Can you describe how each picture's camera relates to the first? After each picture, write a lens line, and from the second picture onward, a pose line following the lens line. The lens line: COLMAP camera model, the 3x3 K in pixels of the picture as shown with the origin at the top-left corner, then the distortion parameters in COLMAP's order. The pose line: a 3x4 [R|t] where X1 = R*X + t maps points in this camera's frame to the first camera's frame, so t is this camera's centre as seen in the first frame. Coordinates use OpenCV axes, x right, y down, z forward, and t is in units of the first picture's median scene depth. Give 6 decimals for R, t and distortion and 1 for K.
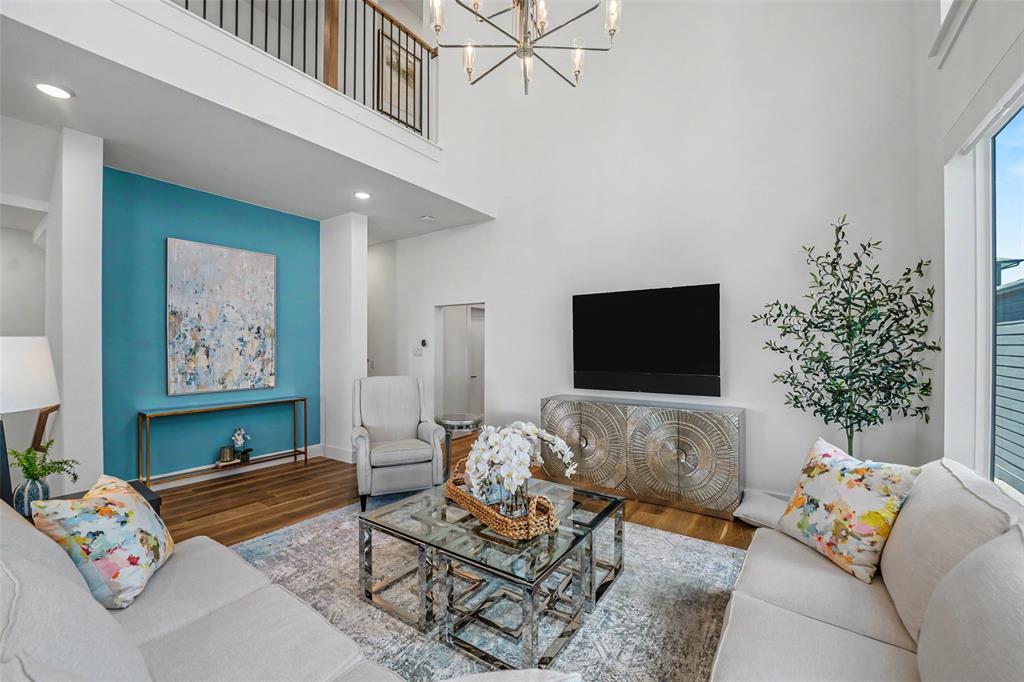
lens RADIAL K [[418.6, 0, 507.5], [0, 418.6, 343.2], [0, 0, 1]] dist [0.000262, 0.000179]
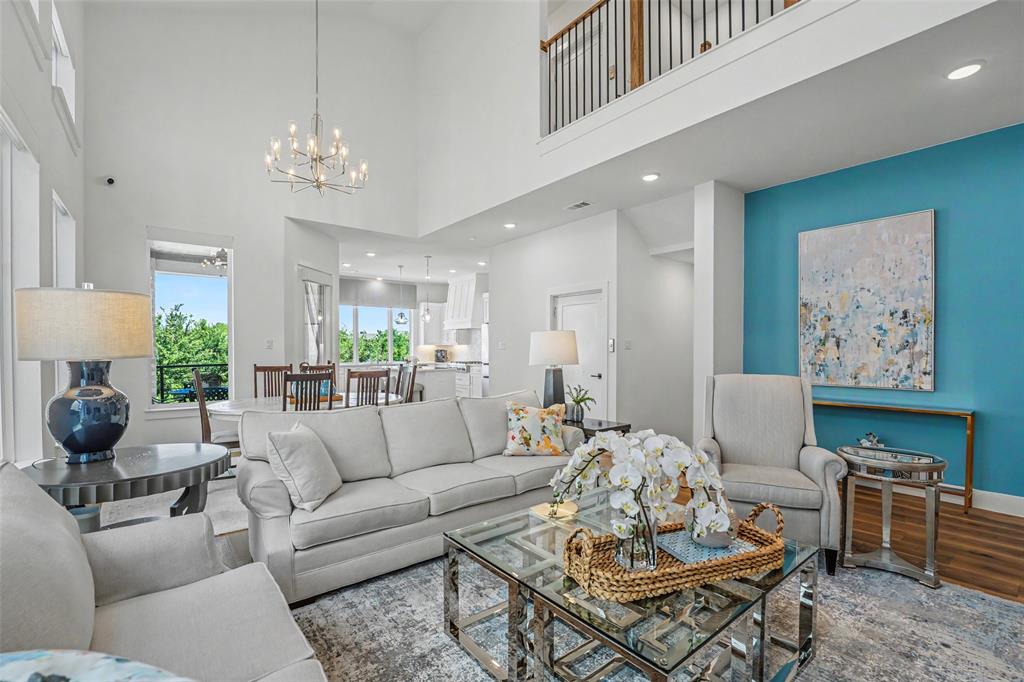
lens RADIAL K [[466.3, 0, 507.7], [0, 466.3, 348.6], [0, 0, 1]] dist [-0.001304, -0.000222]
pose [[-0.280911, 0.003130, -0.959729, 0.463353], [0.010895, 0.999941, 0.000072, 0.025410], [0.959672, -0.010437, -0.280929, 0.570249]]
